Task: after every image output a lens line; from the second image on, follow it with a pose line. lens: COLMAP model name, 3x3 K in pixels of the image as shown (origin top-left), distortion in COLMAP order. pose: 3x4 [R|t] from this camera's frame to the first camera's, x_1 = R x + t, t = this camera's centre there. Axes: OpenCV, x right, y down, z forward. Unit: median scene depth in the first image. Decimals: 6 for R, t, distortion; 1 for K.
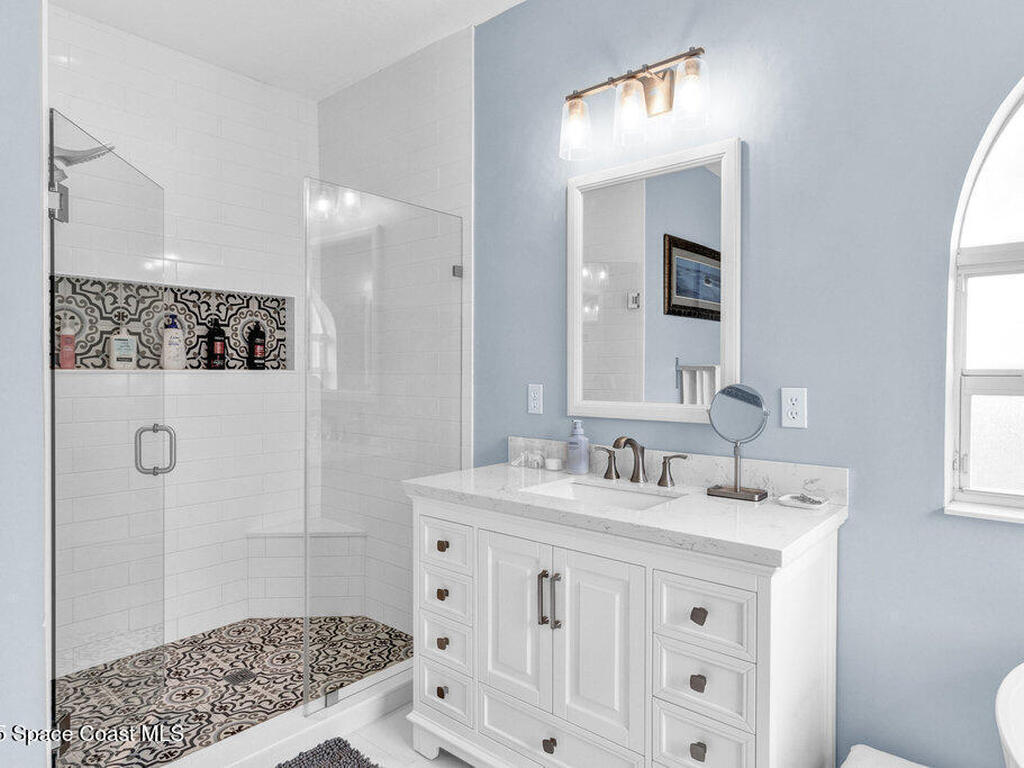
lens RADIAL K [[625.8, 0, 513.0], [0, 625.8, 379.9], [0, 0, 1]] dist [-0.001830, -0.002635]
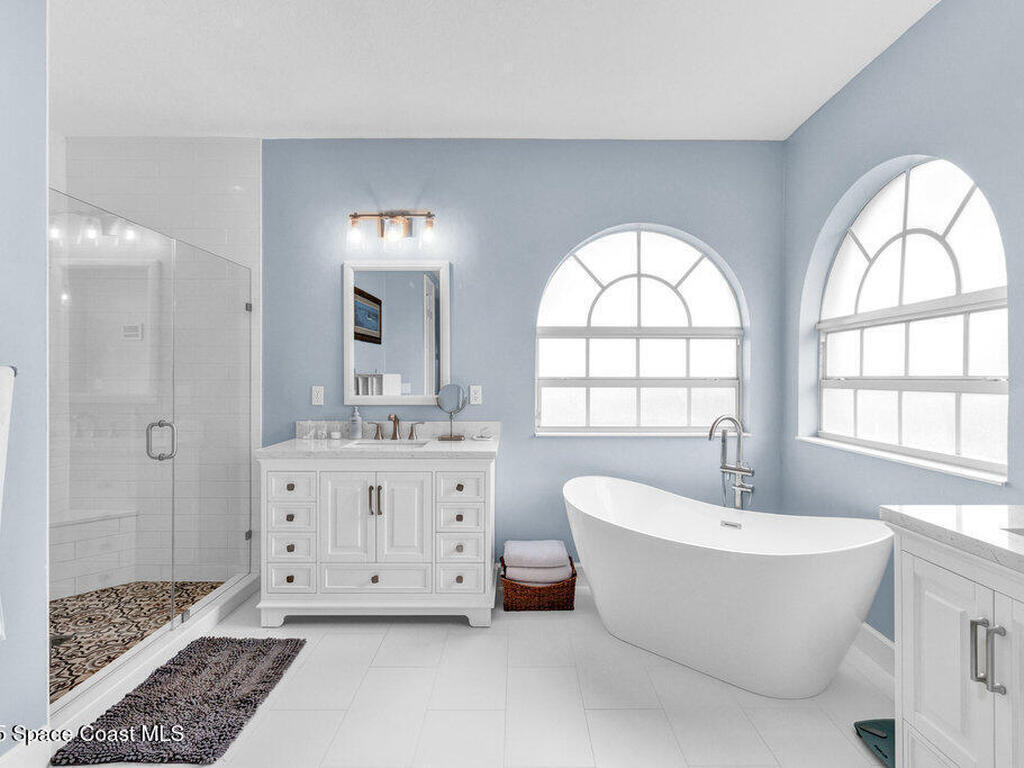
lens RADIAL K [[532.4, 0, 512.1], [0, 532.4, 380.4], [0, 0, 1]] dist [0.004646, 0.000922]
pose [[0.761276, -0.005067, 0.648408, -0.537970], [0.009486, 0.999949, -0.003323, 0.001604], [-0.648358, 0.008680, 0.761286, -0.388978]]
